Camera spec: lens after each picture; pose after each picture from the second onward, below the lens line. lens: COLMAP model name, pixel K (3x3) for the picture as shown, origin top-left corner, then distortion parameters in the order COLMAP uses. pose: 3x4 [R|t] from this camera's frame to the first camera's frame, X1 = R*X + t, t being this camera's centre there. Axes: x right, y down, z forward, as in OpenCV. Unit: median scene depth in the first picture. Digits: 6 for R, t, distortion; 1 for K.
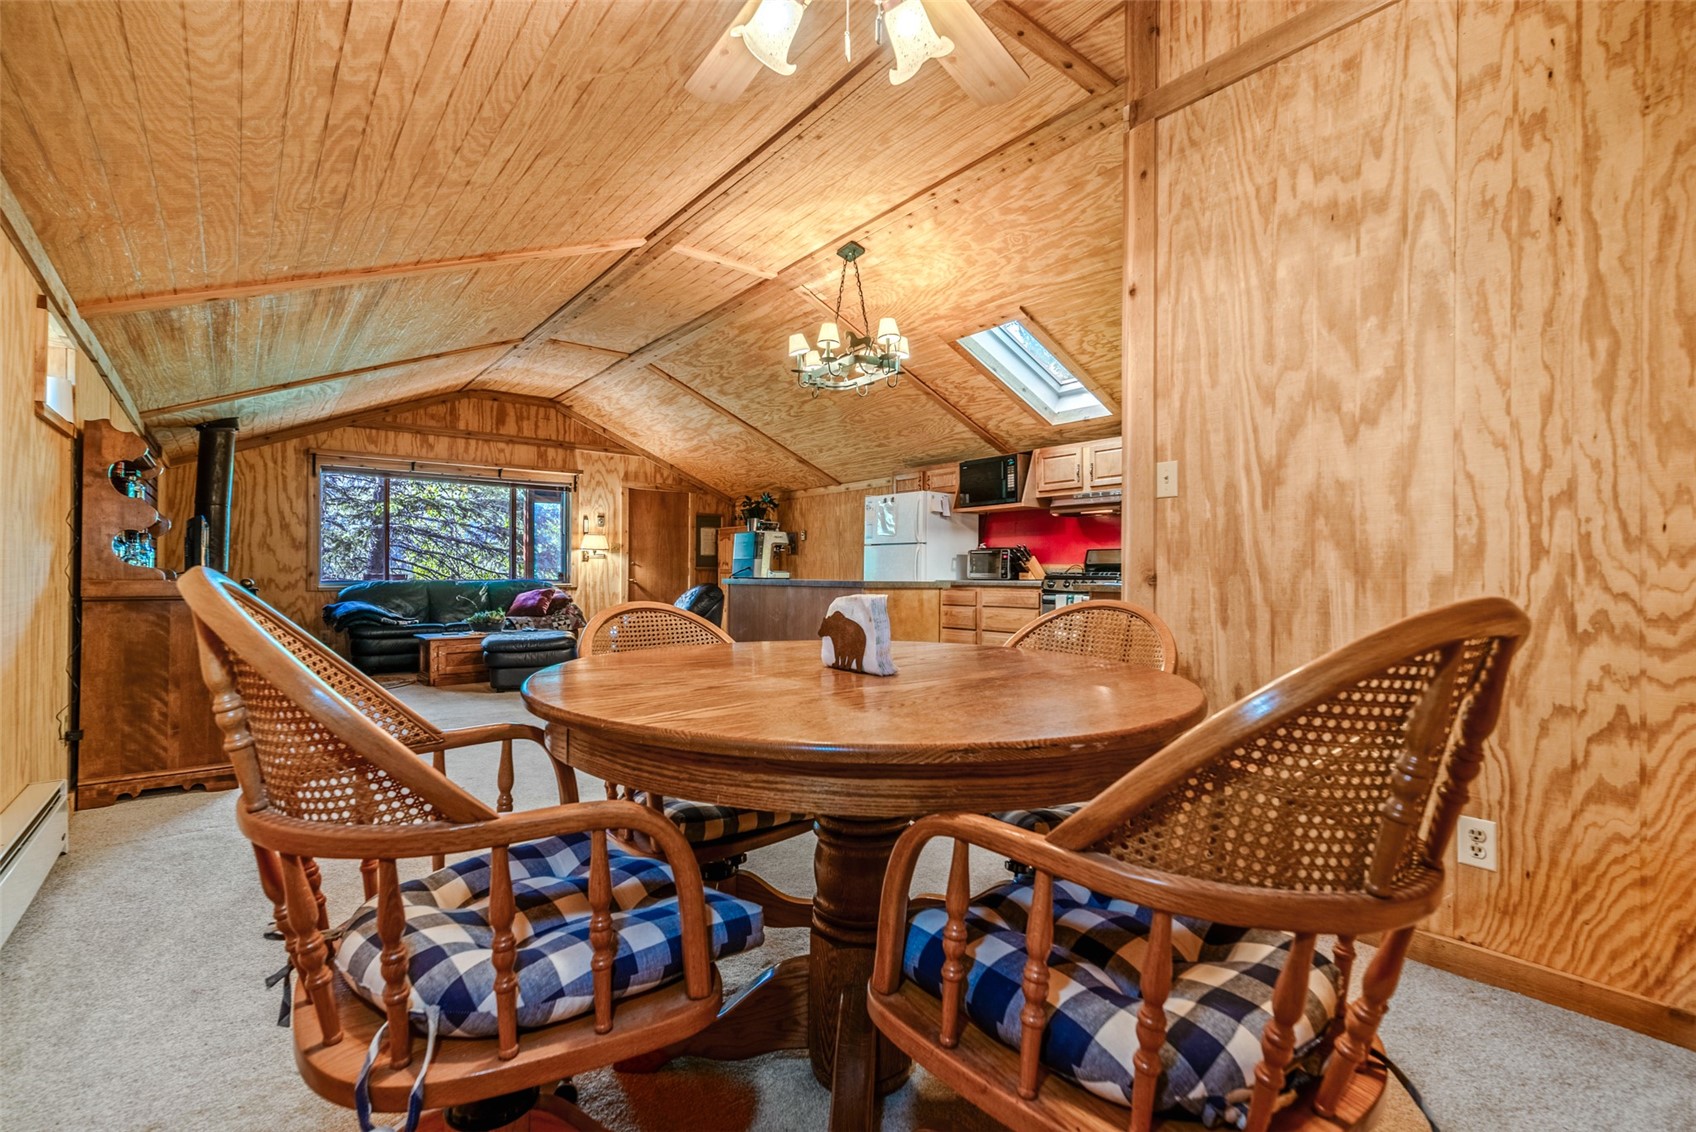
lens RADIAL K [[751.2, 0, 843.9], [0, 751.2, 566.8], [0, 0, 1]] dist [0.010823, -0.000637]
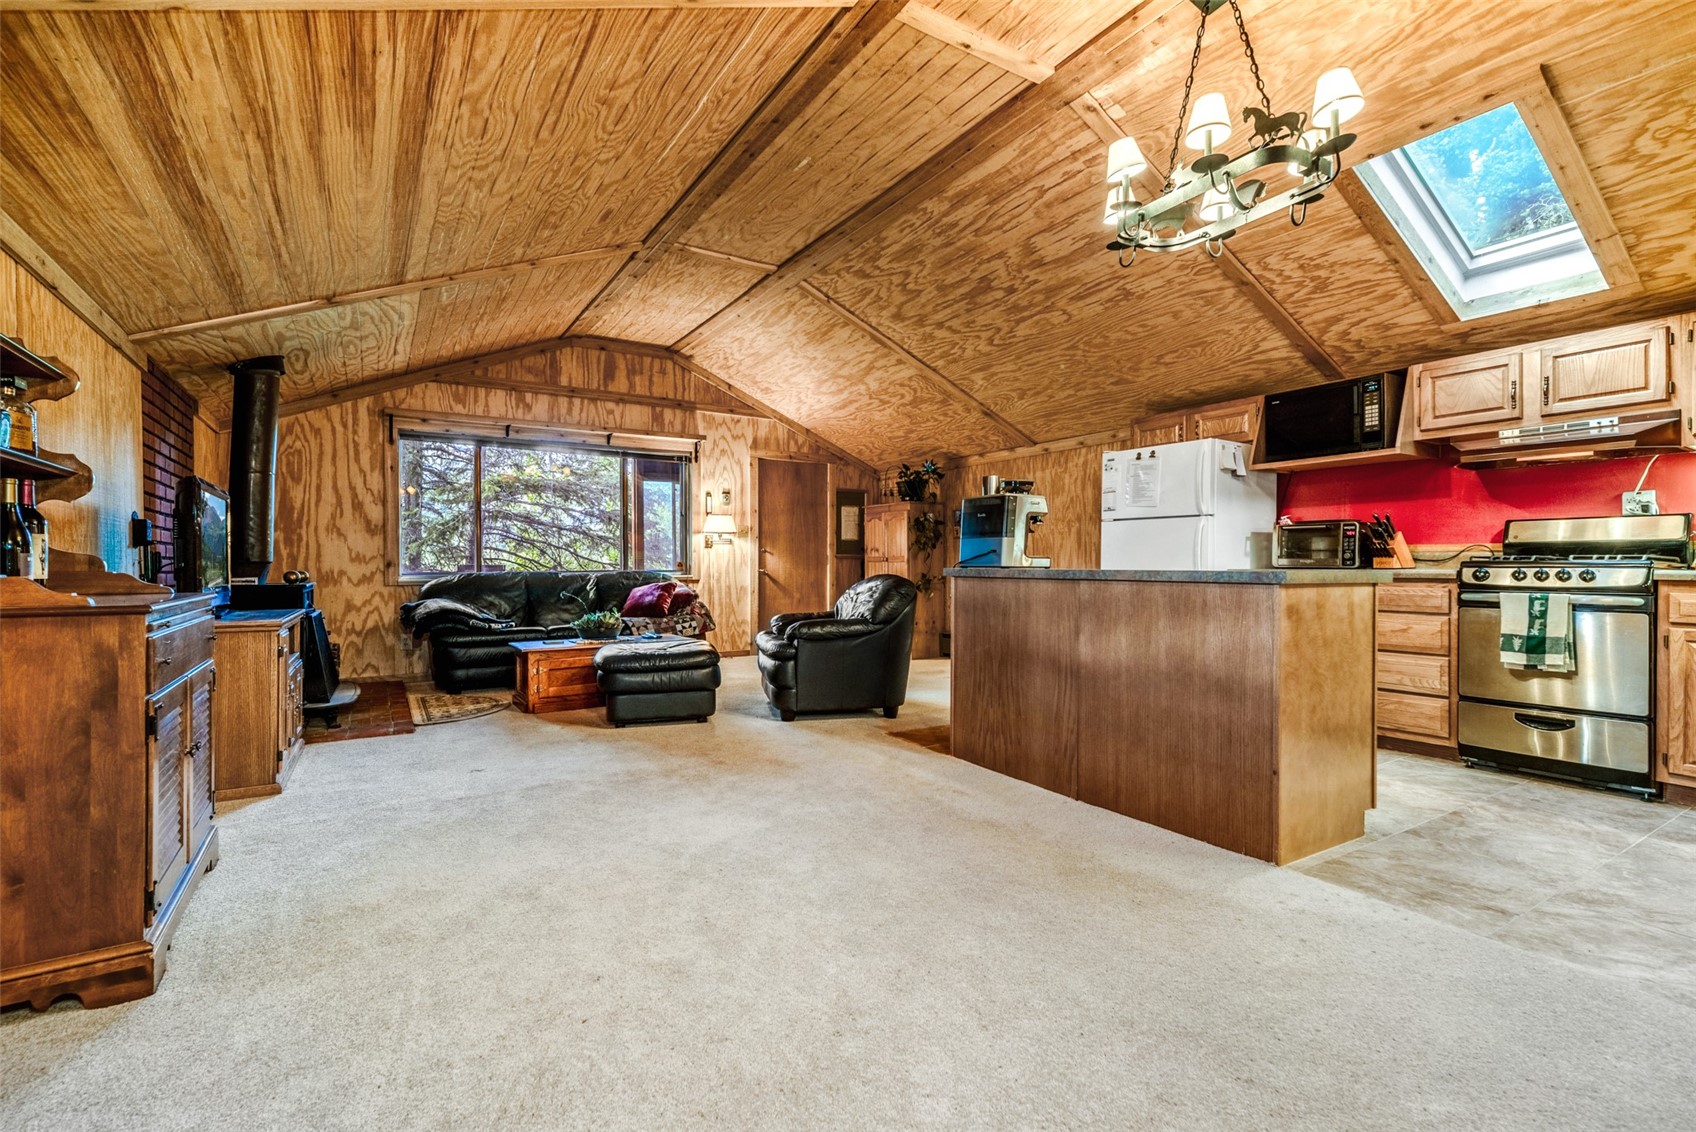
lens RADIAL K [[751.2, 0, 848.6], [0, 751.2, 567.2], [0, 0, 1]] dist [0.010823, -0.000637]
pose [[0.994339, -0.004129, -0.106177, -0.133039], [0.005765, 0.999869, 0.015108, 0.003364], [0.106101, -0.015634, 0.994232, 0.254163]]
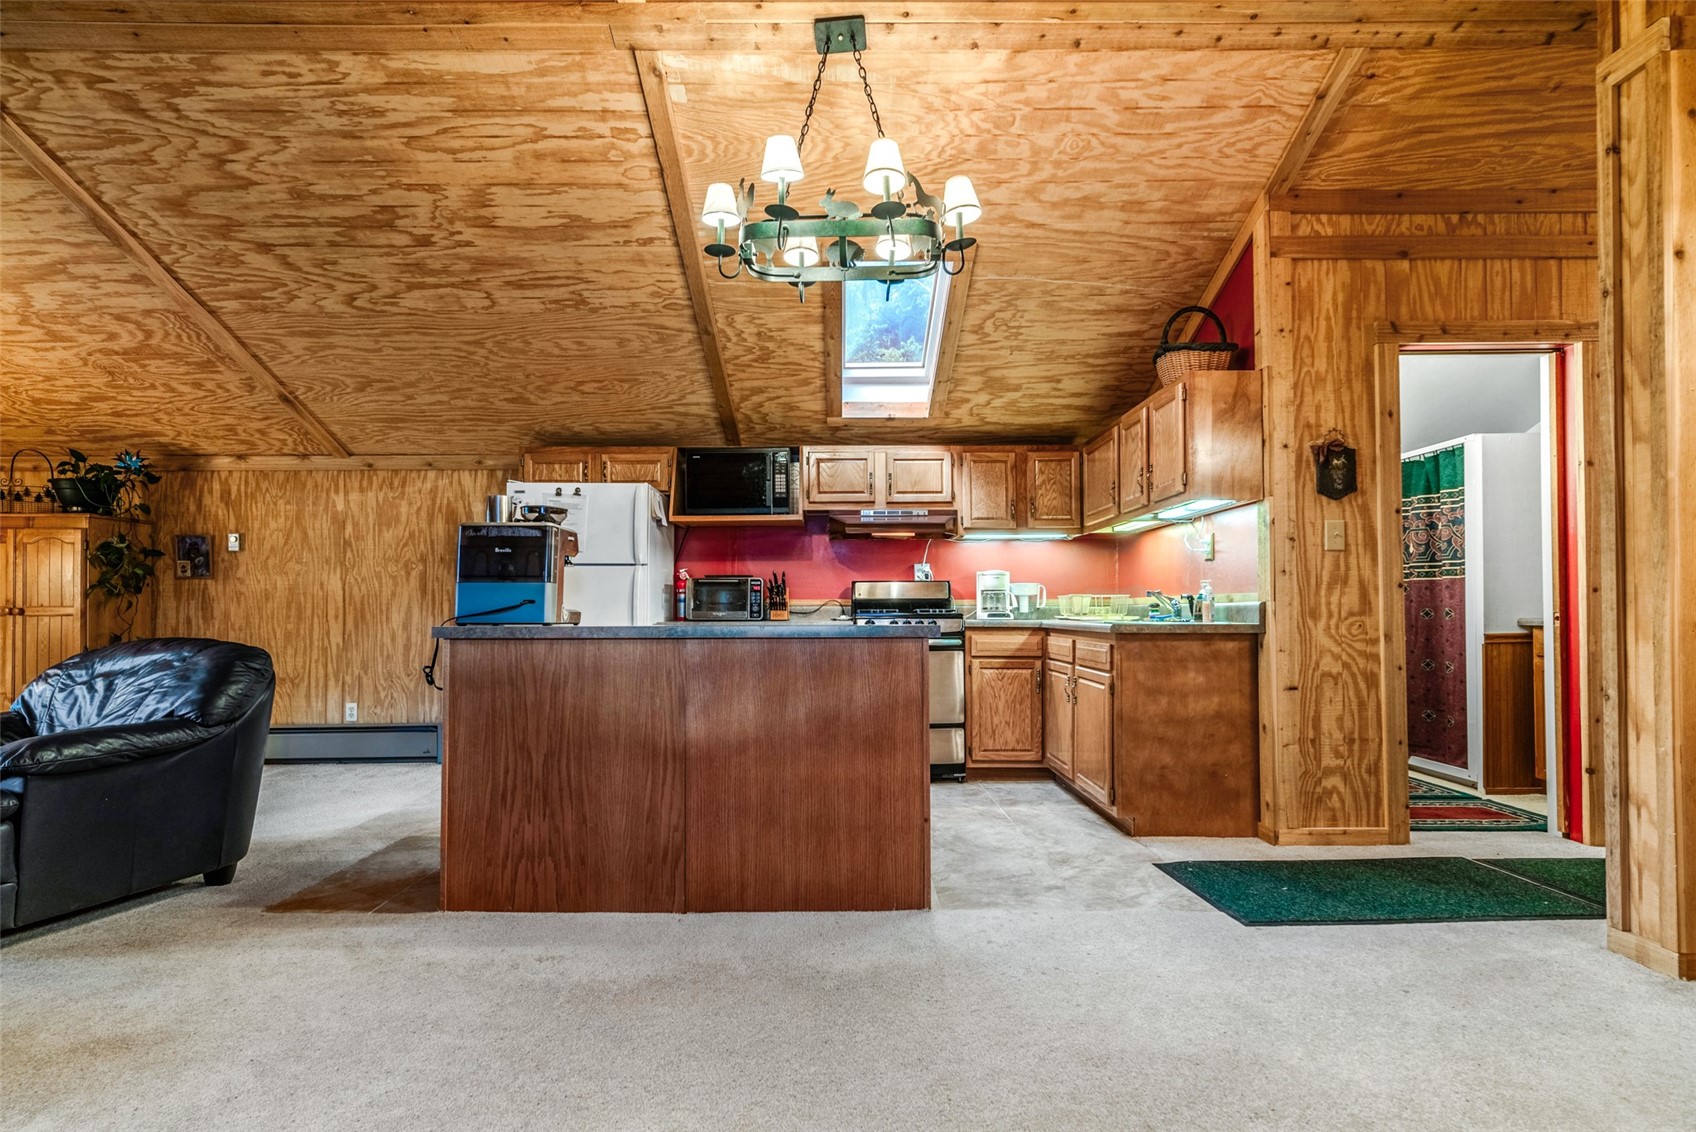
lens RADIAL K [[789.8, 0, 839.5], [0, 789.8, 597.7], [0, 0, 1]] dist [0.006810, 0.001216]
pose [[0.619877, 0.008998, 0.784648, -0.285814], [-0.001800, 0.999948, -0.010045, 0.002474], [-0.784697, 0.004815, 0.619861, 0.406497]]
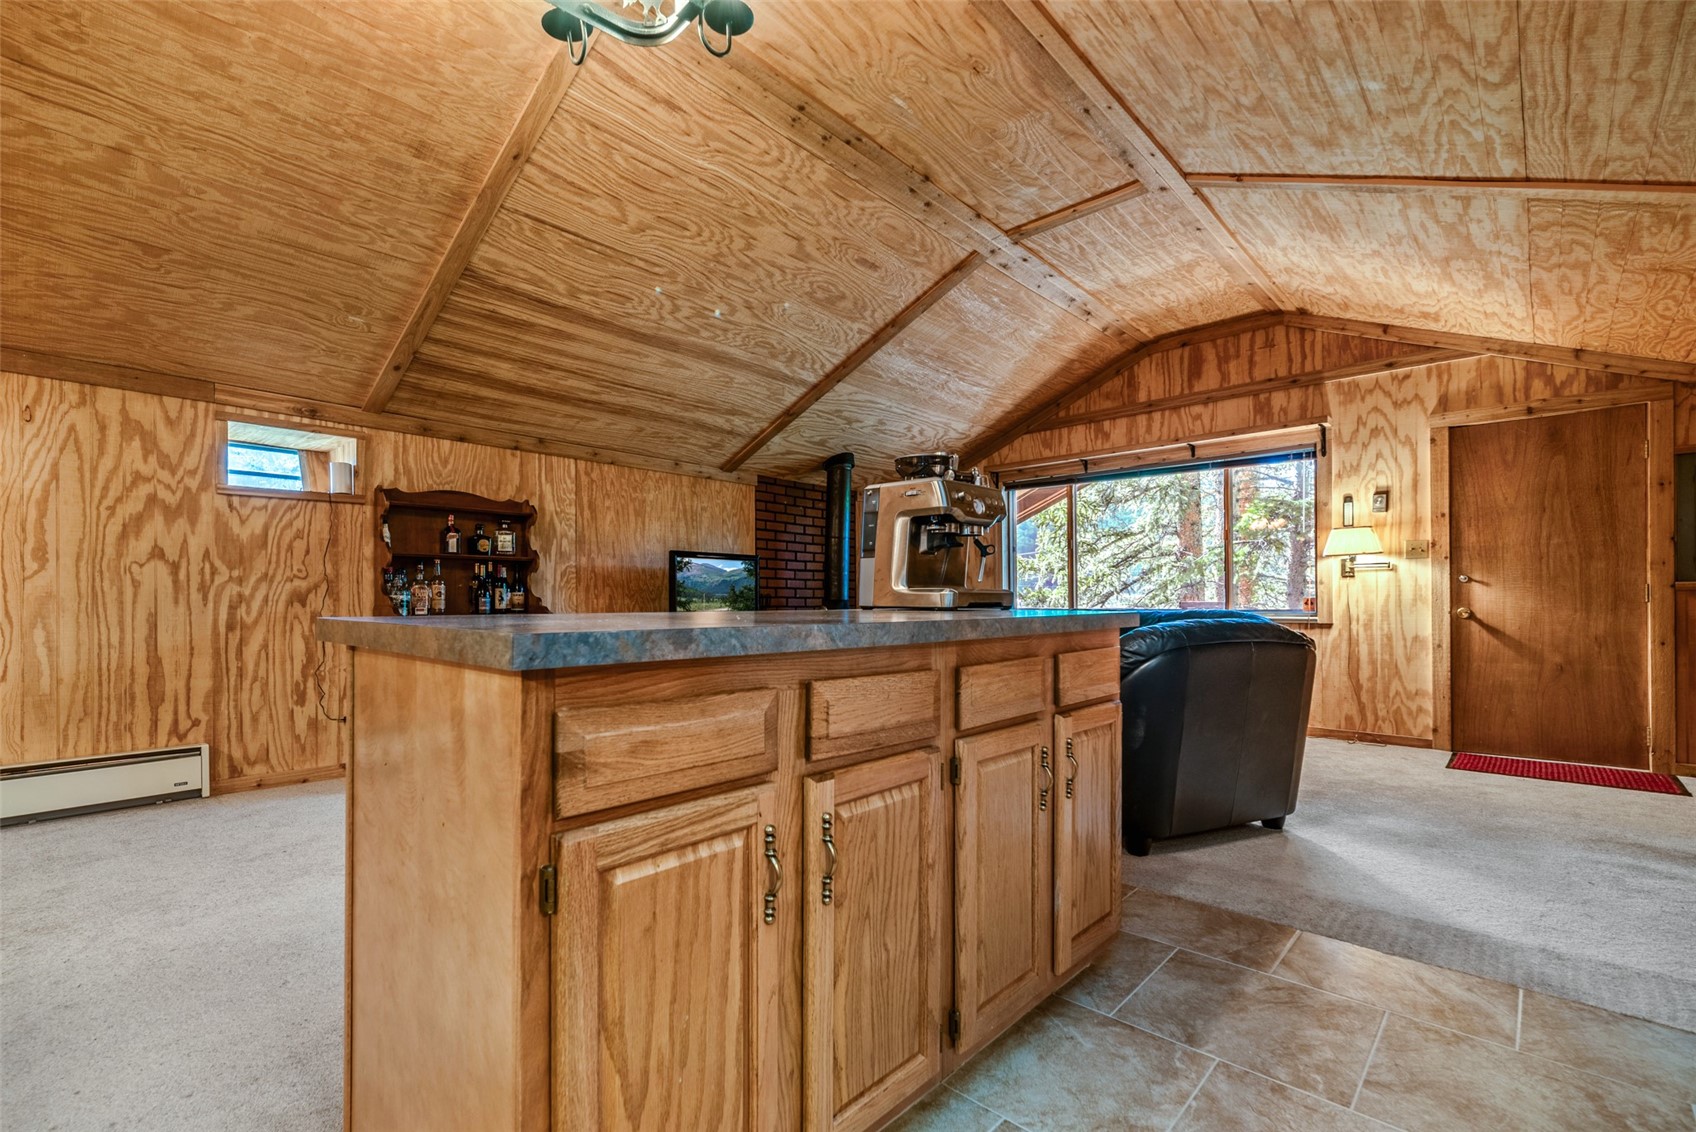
lens RADIAL K [[751.2, 0, 835.9], [0, 751.2, 601.1], [0, 0, 1]] dist [0.010823, -0.000637]
pose [[0.135854, -0.000051, -0.990729, 0.202316], [0.008754, 0.999961, 0.001149, 0.008339], [0.990690, -0.008828, 0.135850, 0.693152]]
